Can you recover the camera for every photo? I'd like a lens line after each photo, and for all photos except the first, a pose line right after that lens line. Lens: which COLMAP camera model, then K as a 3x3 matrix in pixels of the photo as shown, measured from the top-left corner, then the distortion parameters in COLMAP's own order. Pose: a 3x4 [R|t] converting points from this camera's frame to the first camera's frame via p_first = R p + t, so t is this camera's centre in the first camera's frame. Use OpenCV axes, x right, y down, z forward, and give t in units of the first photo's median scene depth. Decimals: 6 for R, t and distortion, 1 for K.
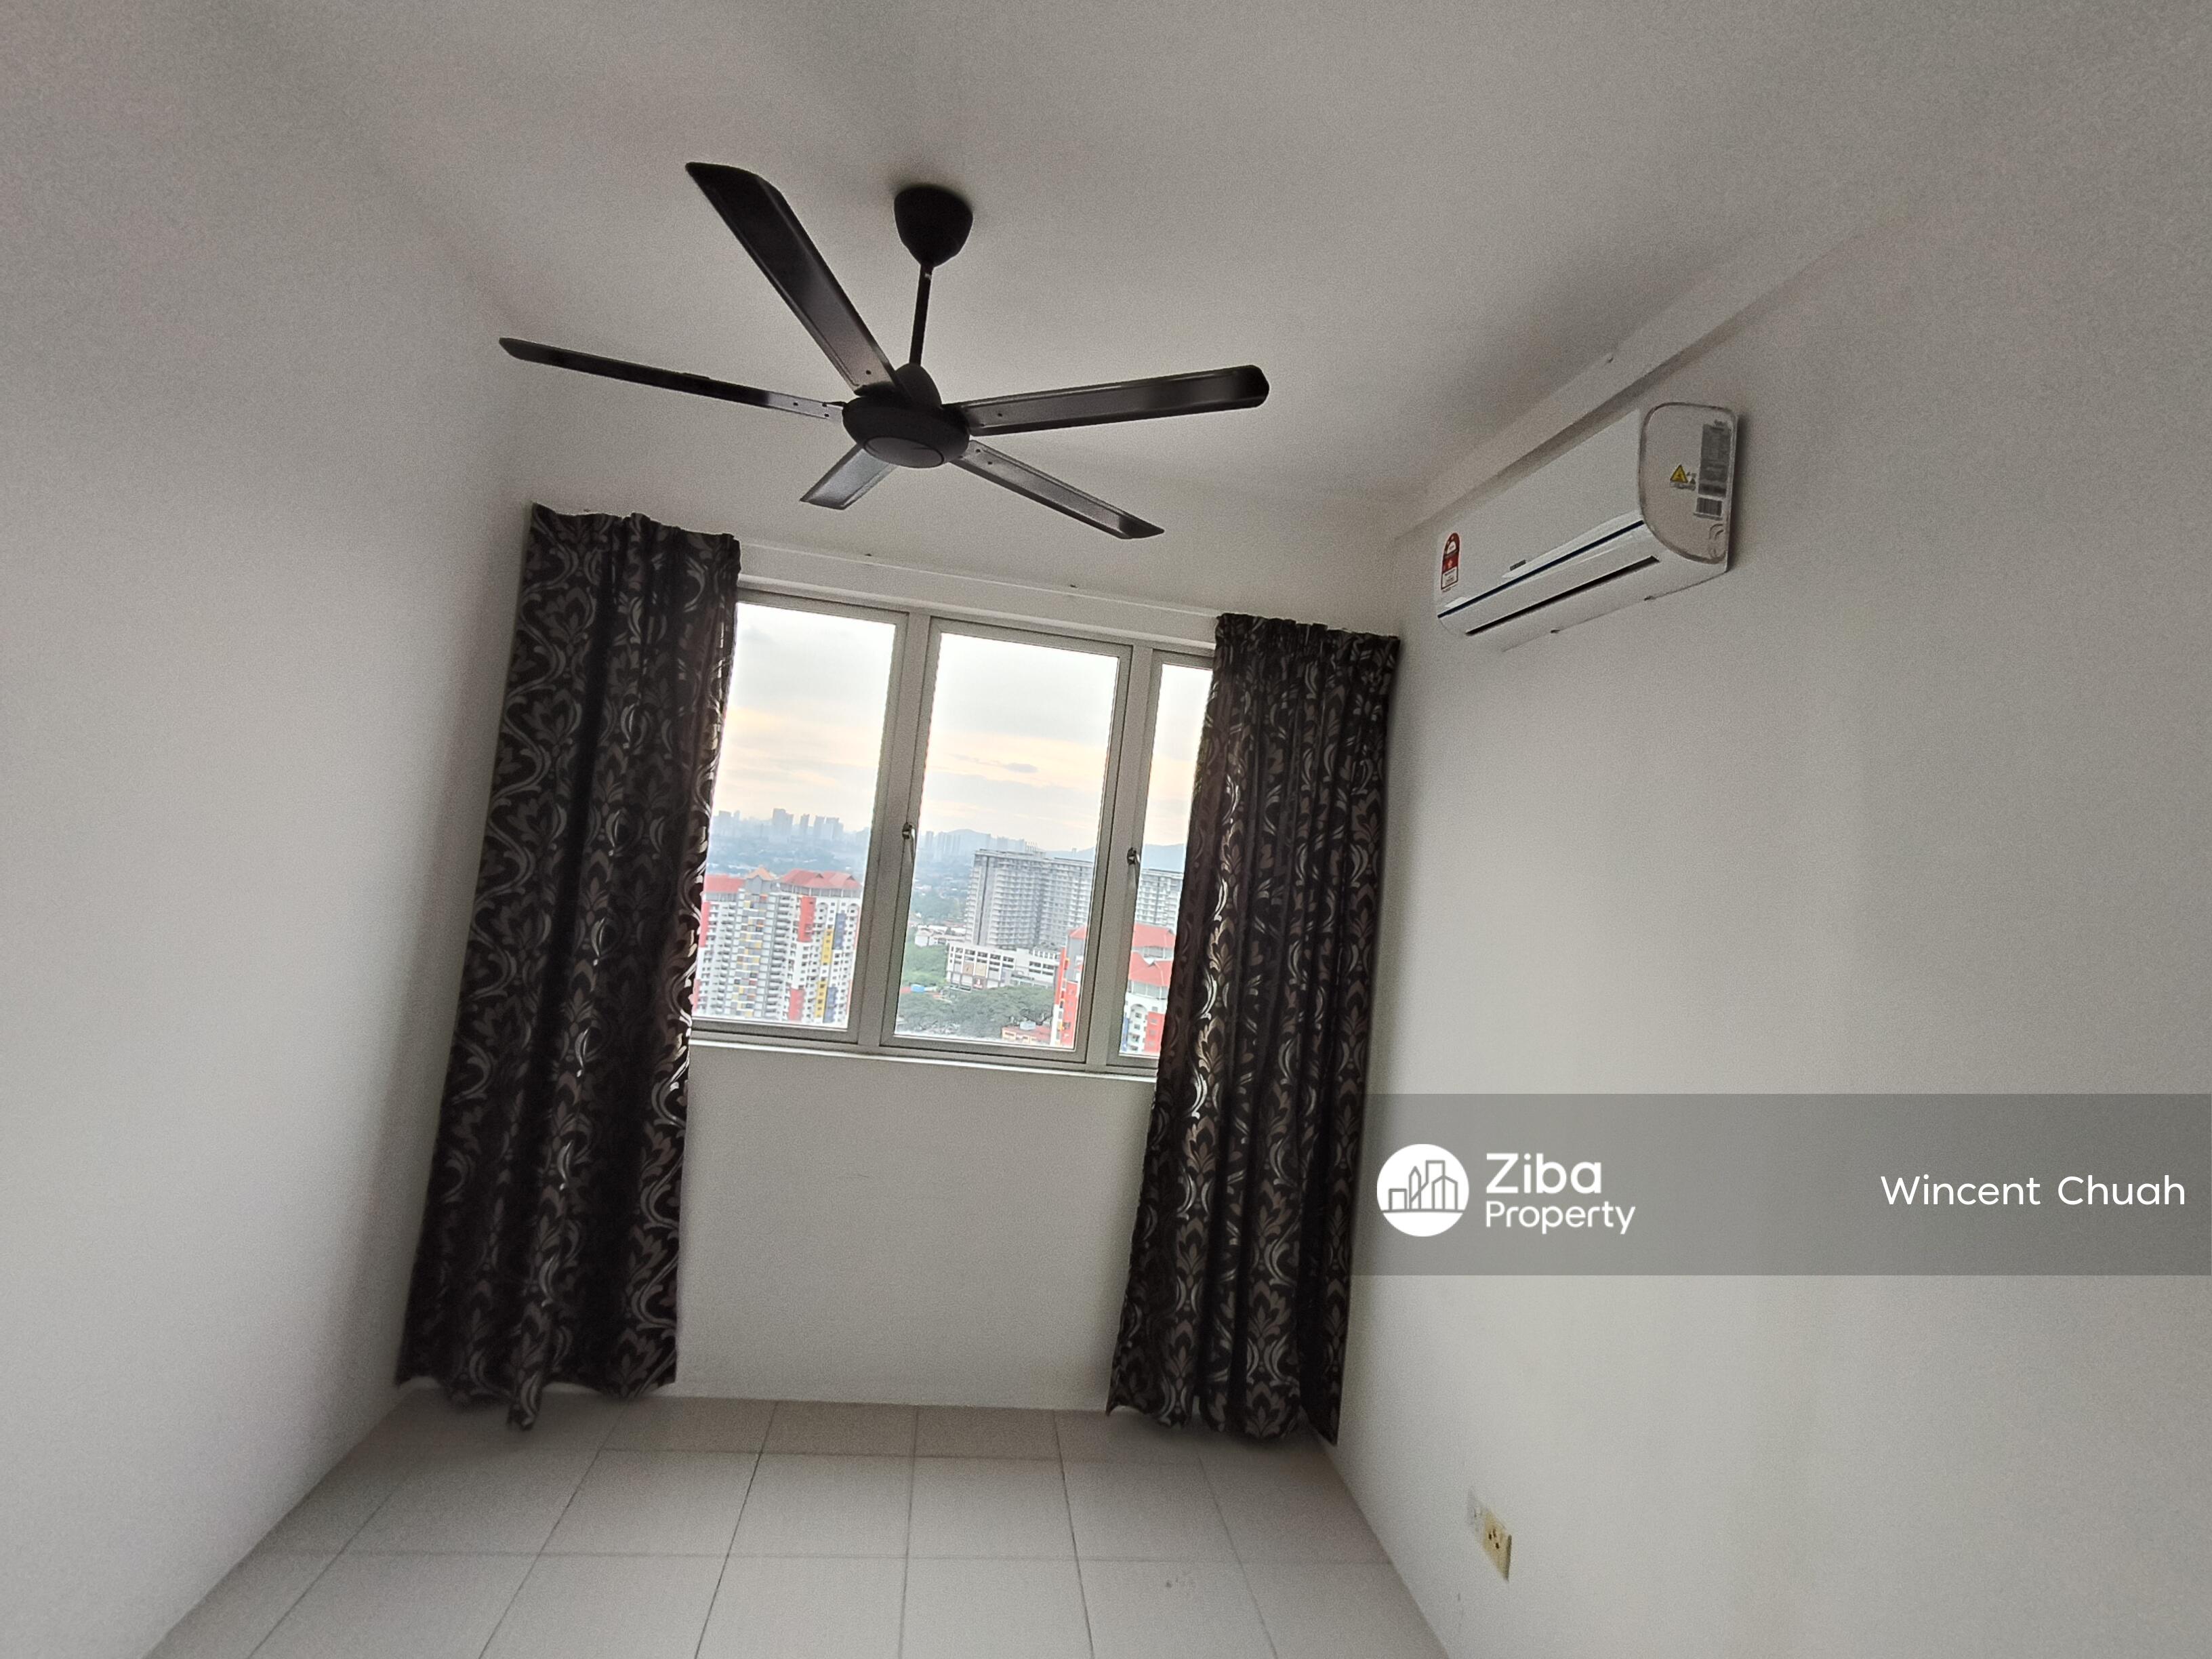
lens RADIAL K [[1056.5, 0, 1114.0], [0, 1056.5, 824.7], [0, 0, 1]] dist [-0.003972, -0.000289]
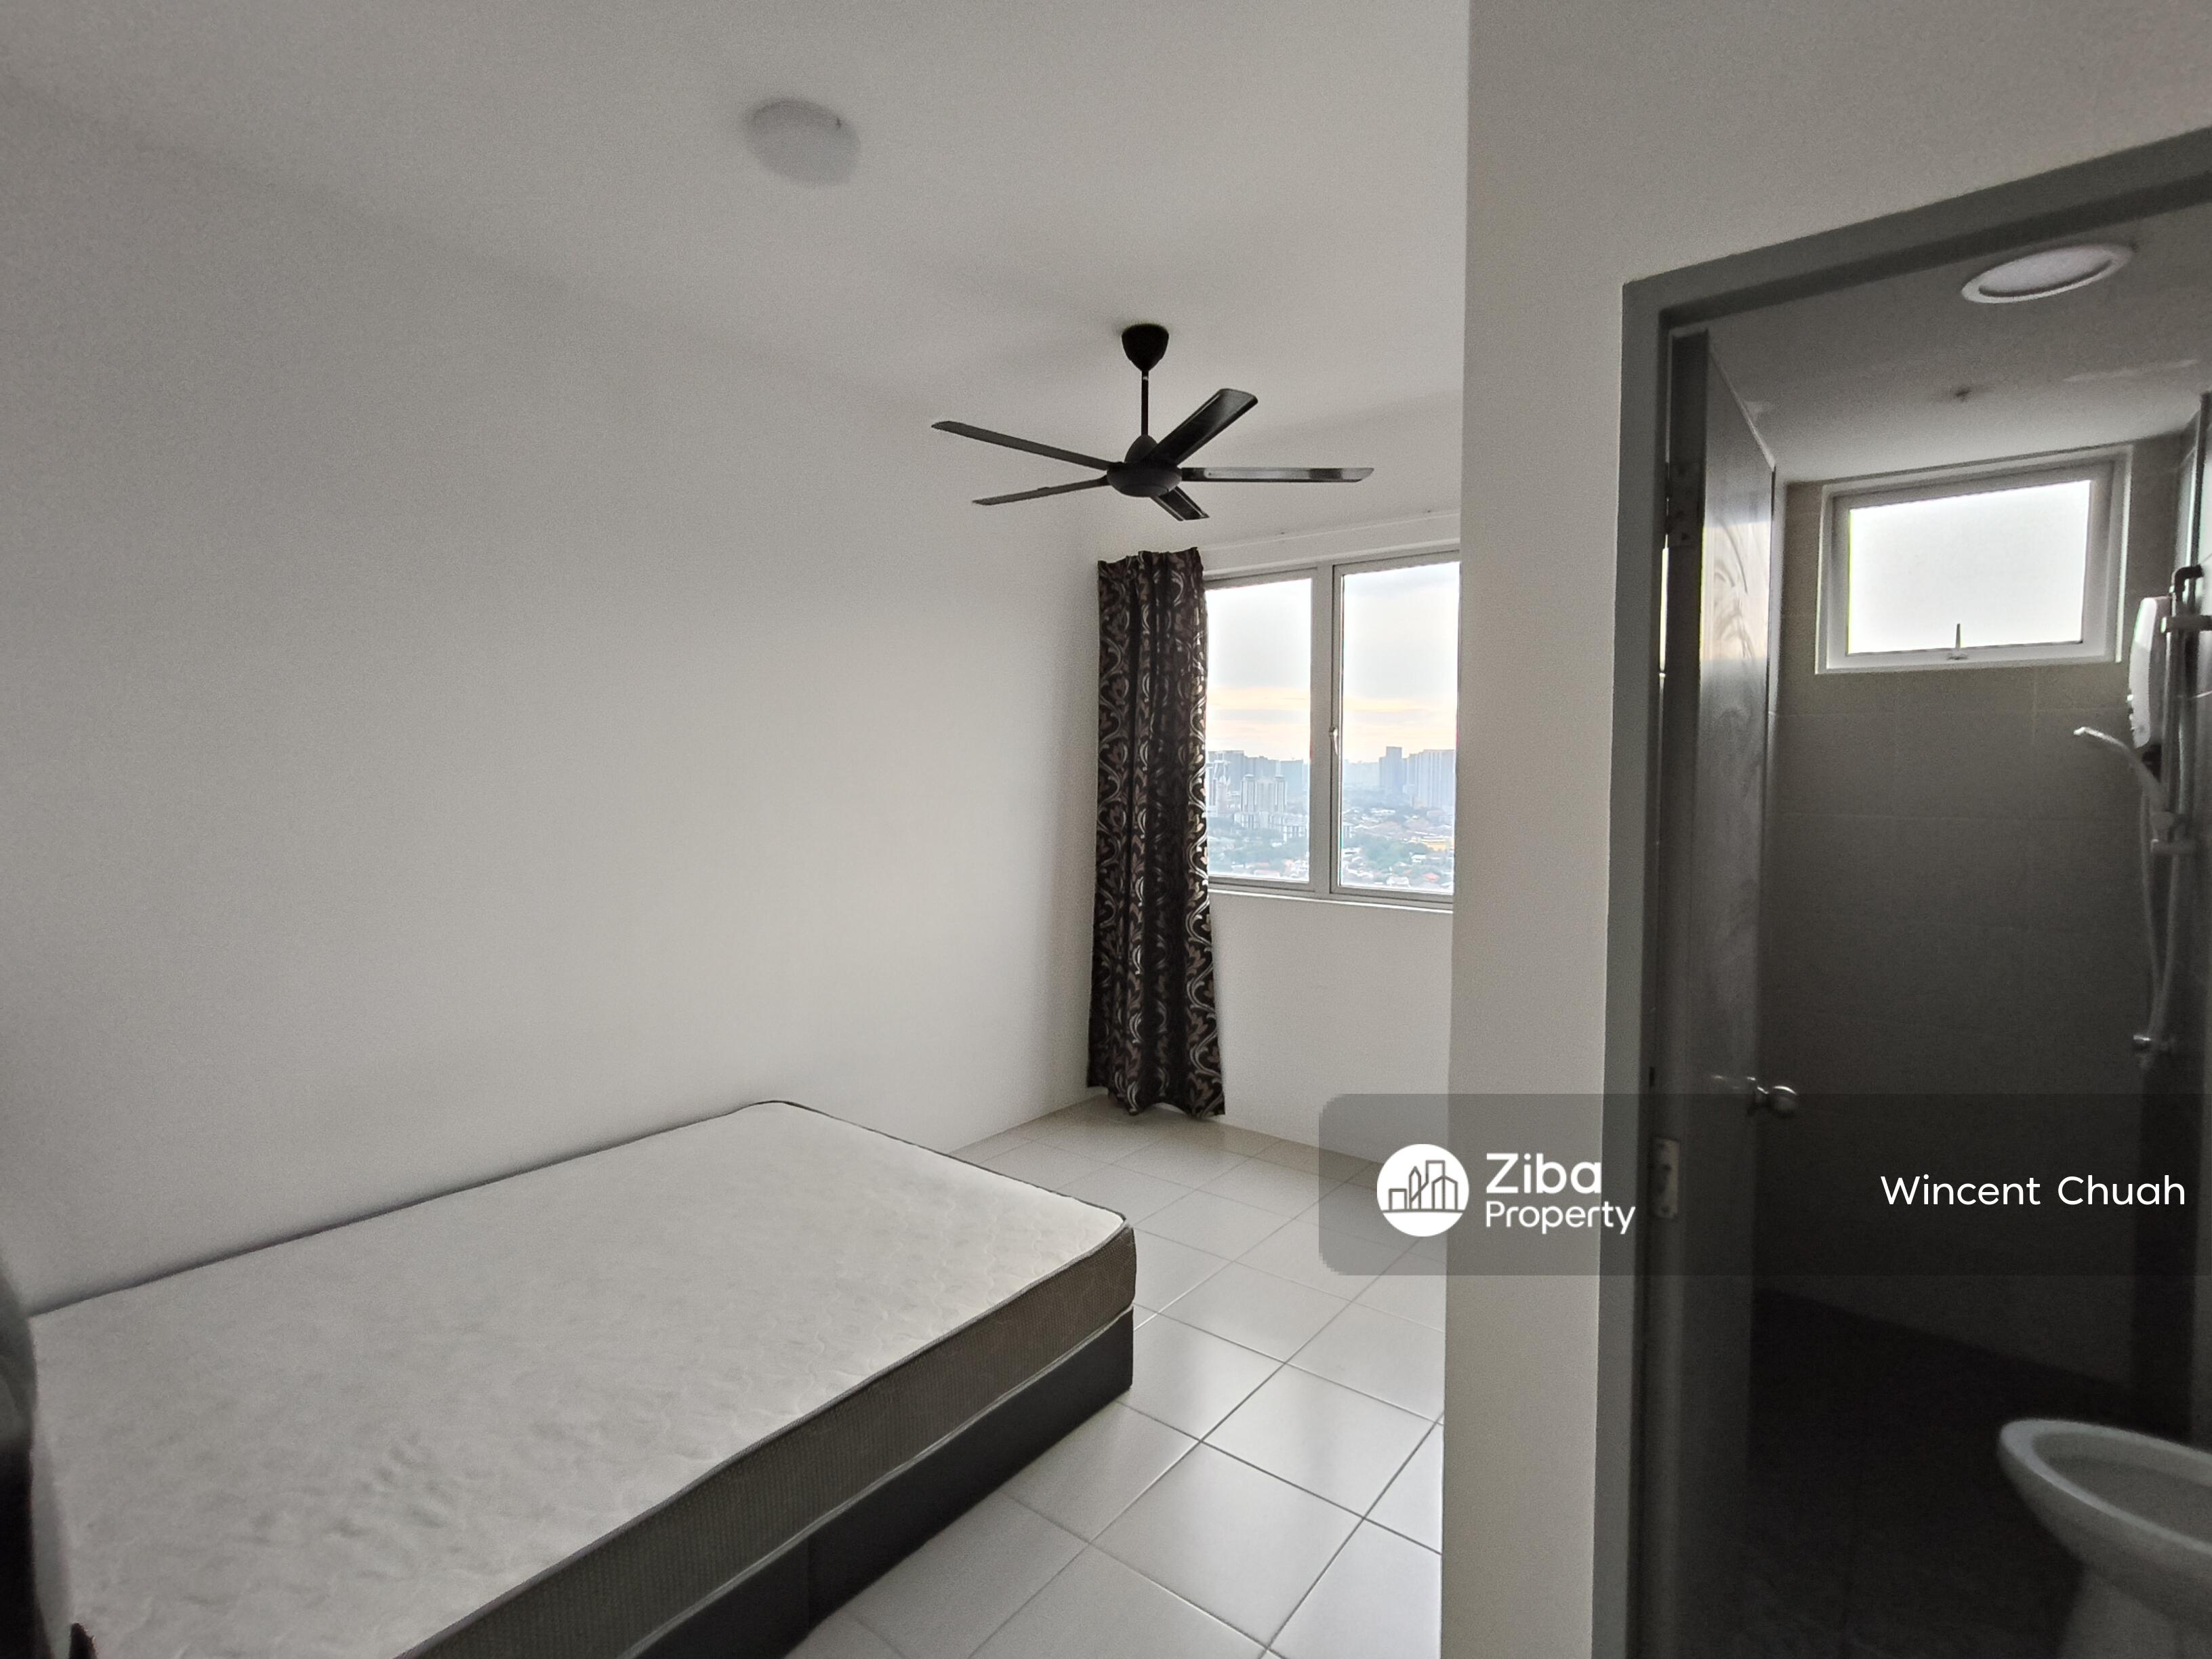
lens RADIAL K [[1056.5, 0, 1114.0], [0, 1056.5, 824.7], [0, 0, 1]] dist [-0.003972, -0.000289]
pose [[0.679703, -0.069135, -0.730222, 0.616071], [0.099986, 0.994988, -0.001134, 0.102546], [0.726641, -0.072241, 0.683209, -0.120387]]
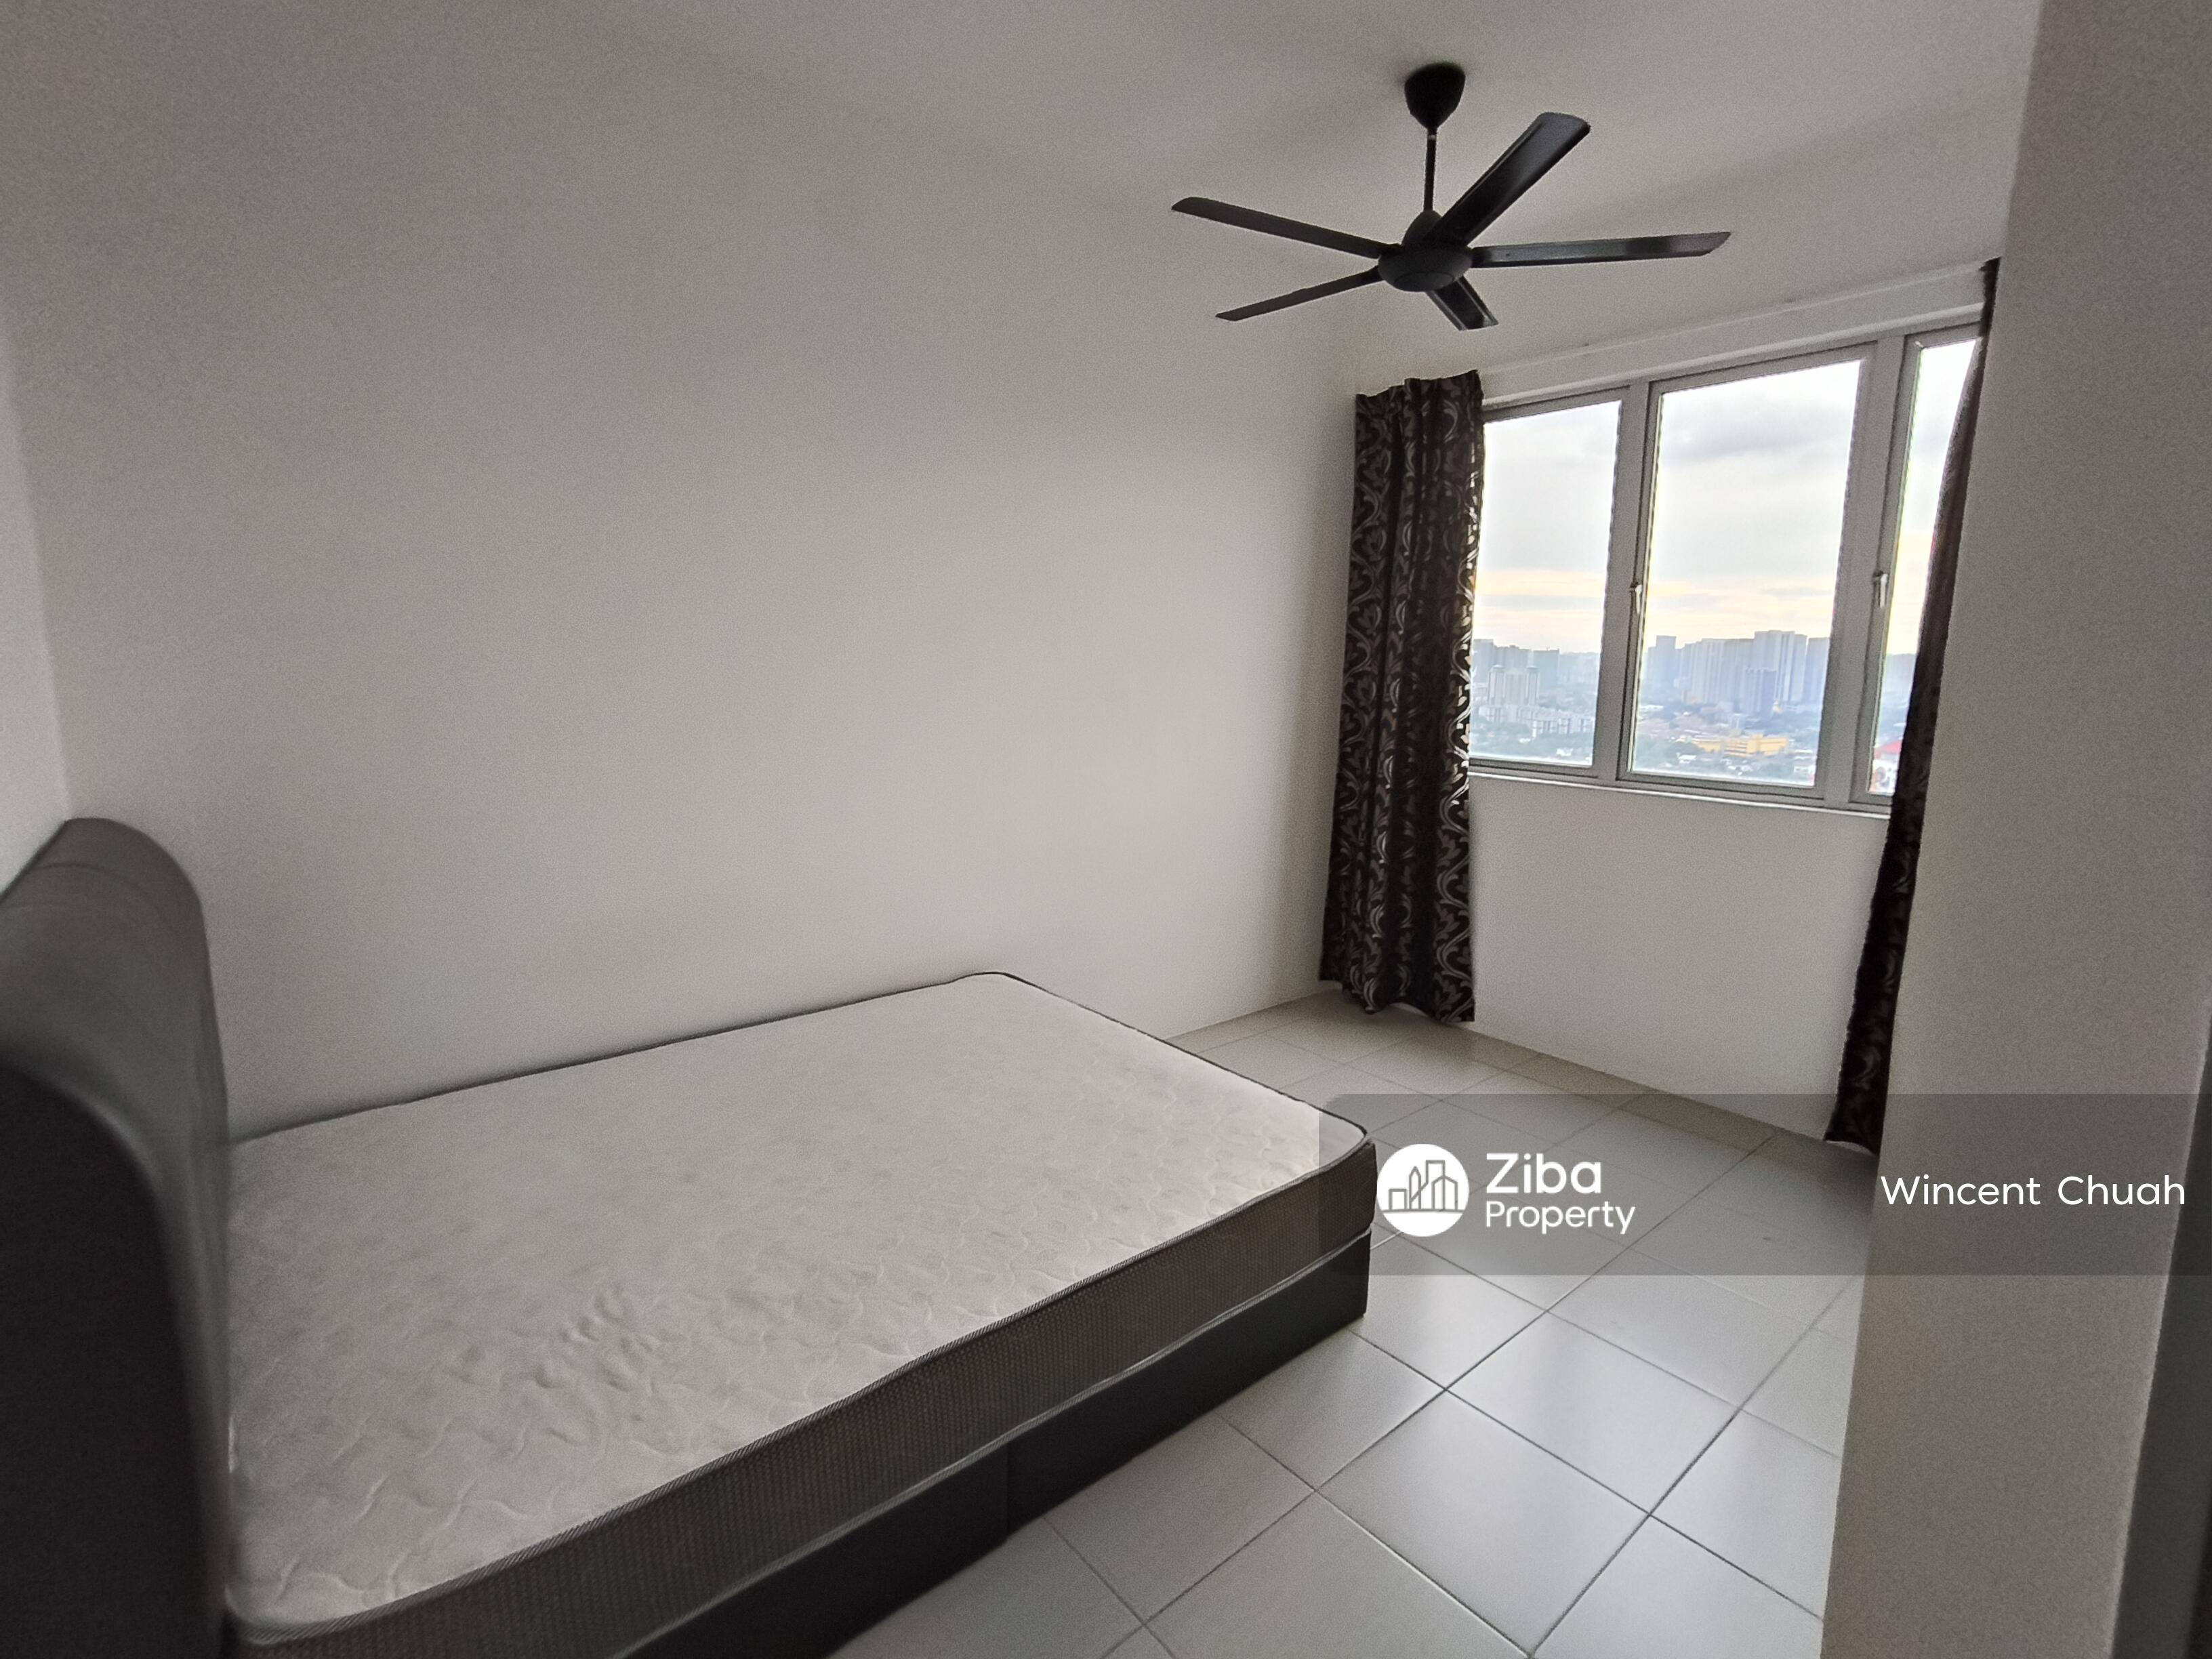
lens RADIAL K [[1056.5, 0, 1114.0], [0, 1056.5, 824.7], [0, 0, 1]] dist [-0.003972, -0.000289]
pose [[0.506955, 0.033043, -0.861339, 0.523932], [0.078406, 0.993355, 0.084254, 0.125183], [0.858399, -0.110247, 0.500995, -0.058483]]
